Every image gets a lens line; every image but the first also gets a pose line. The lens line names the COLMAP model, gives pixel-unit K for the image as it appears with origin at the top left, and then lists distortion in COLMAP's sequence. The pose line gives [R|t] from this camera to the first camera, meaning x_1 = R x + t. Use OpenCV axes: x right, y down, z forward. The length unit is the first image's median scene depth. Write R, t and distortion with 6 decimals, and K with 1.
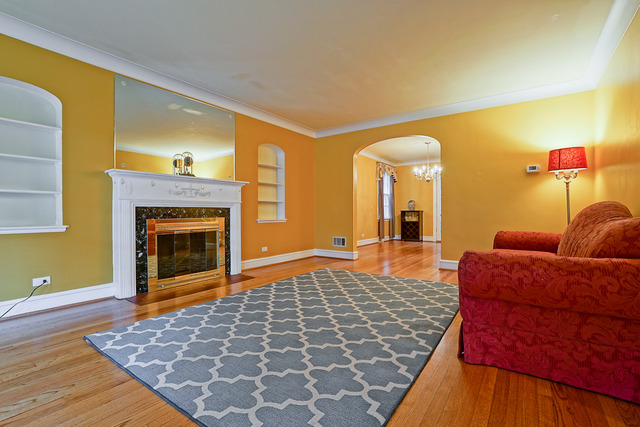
lens RADIAL K [[298.6, 0, 315.5], [0, 298.6, 213.7], [0, 0, 1]] dist [-0.020930, 0.010467]
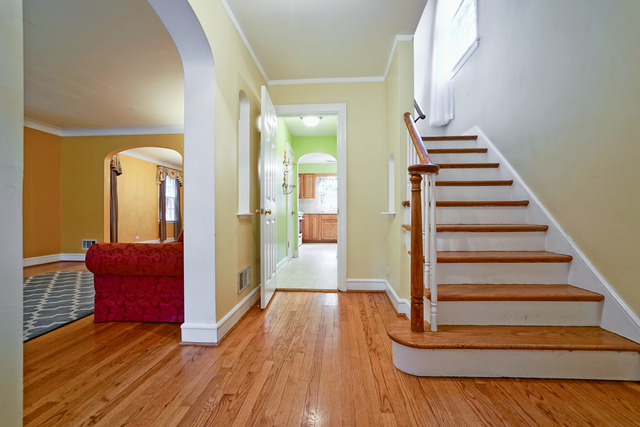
lens RADIAL K [[298.6, 0, 320.2], [0, 298.6, 214.2], [0, 0, 1]] dist [-0.020930, 0.010467]
pose [[0.850238, 0.003688, 0.526386, 0.705531], [-0.001007, 0.999985, -0.005379, -0.005589], [-0.526398, 0.004044, 0.850229, -0.794076]]
